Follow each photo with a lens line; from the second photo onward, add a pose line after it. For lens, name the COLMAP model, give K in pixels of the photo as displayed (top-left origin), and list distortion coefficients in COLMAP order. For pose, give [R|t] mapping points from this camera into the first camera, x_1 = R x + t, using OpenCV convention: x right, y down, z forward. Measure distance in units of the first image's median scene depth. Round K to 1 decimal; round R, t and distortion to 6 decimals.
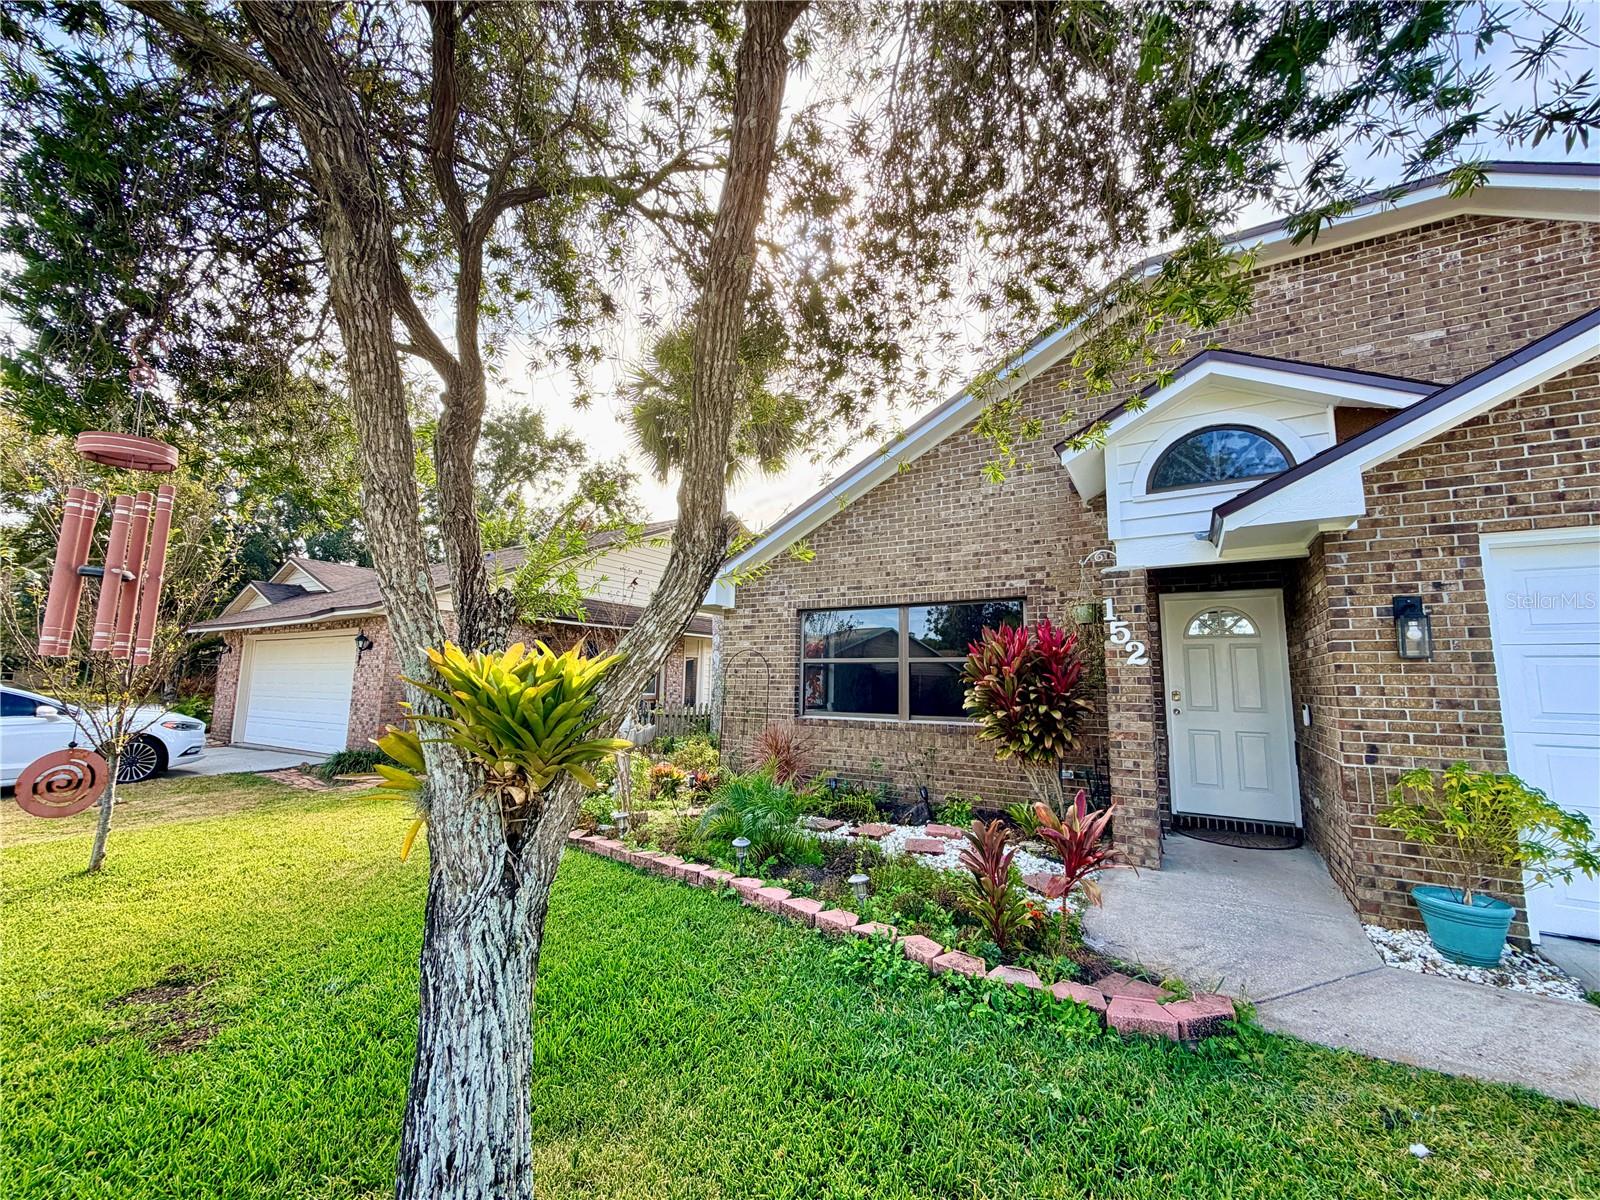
lens RADIAL K [[637.0, 0, 796.3], [0, 637.0, 602.7], [0, 0, 1]] dist [-0.001283, 0.000348]
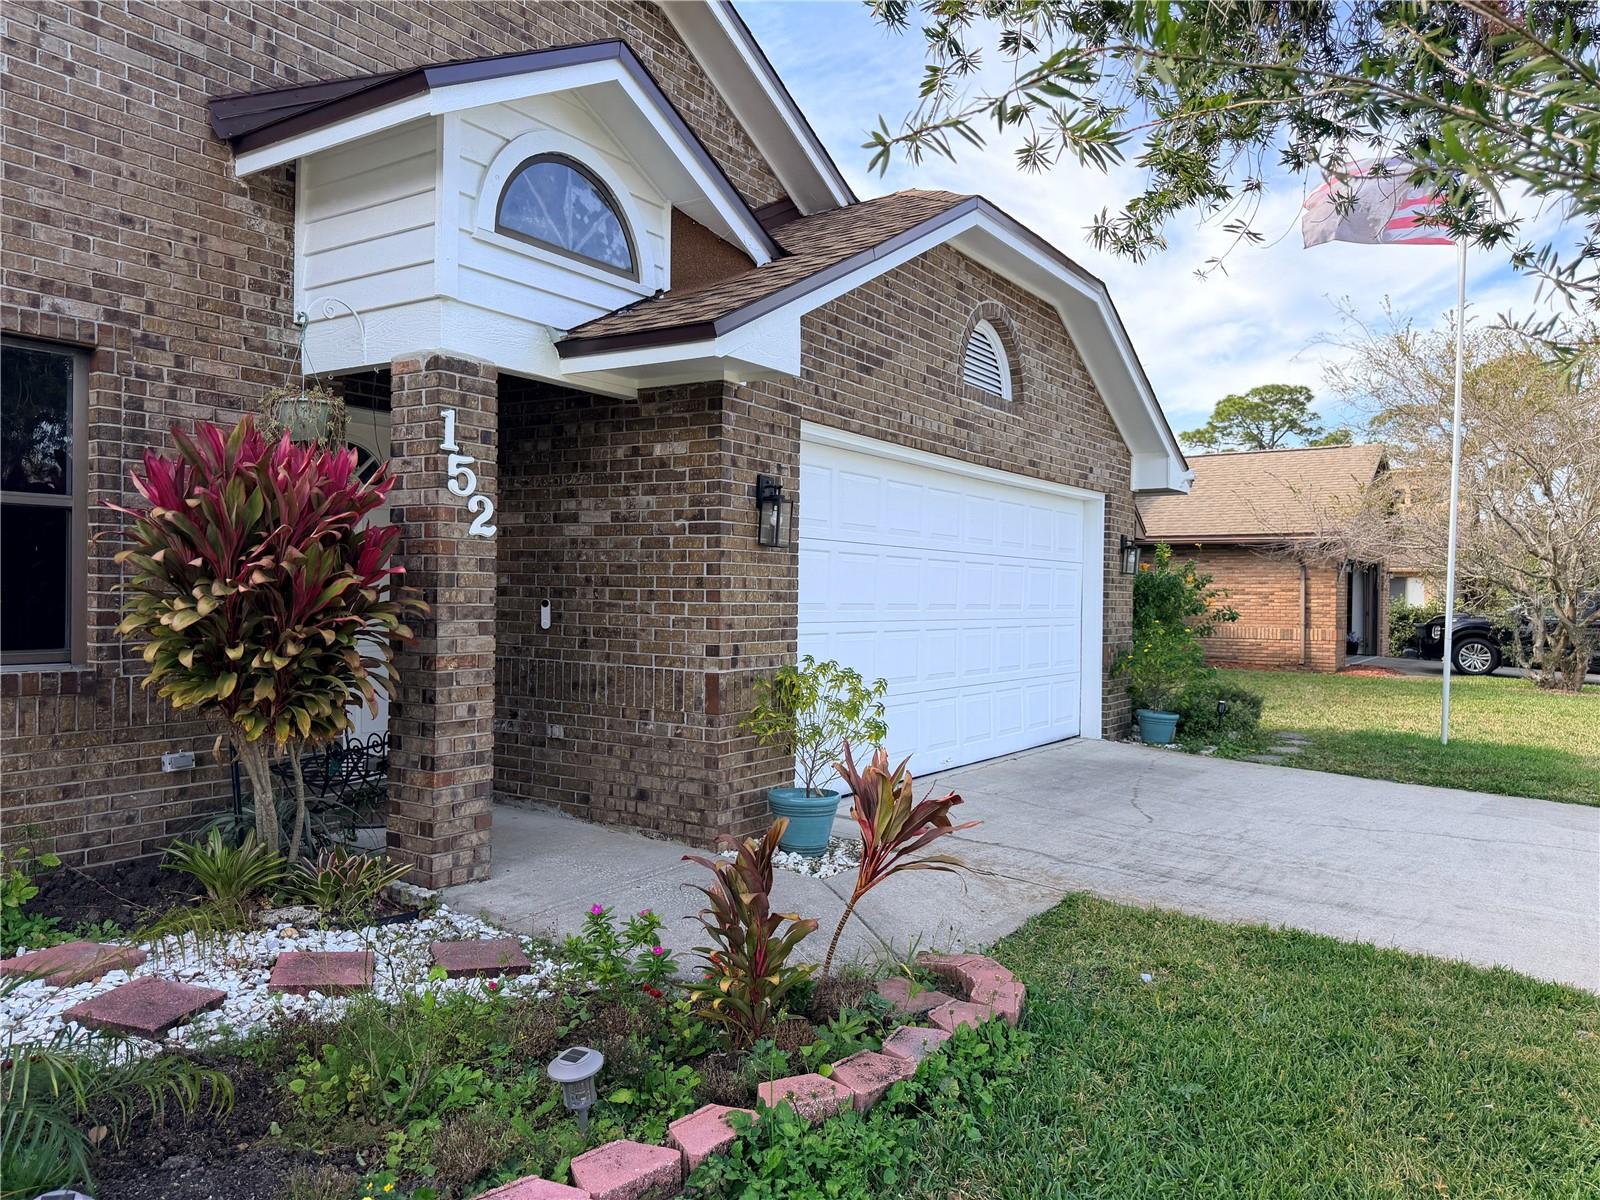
lens RADIAL K [[1124.7, 0, 798.4], [0, 1124.7, 606.9], [0, 0, 1]] dist [0.066937, -0.085010]
pose [[0.040753, -0.028238, 0.998770, -0.540844], [-0.143731, 0.989038, 0.033827, 0.100827], [-0.988777, -0.144933, 0.036248, 0.803563]]
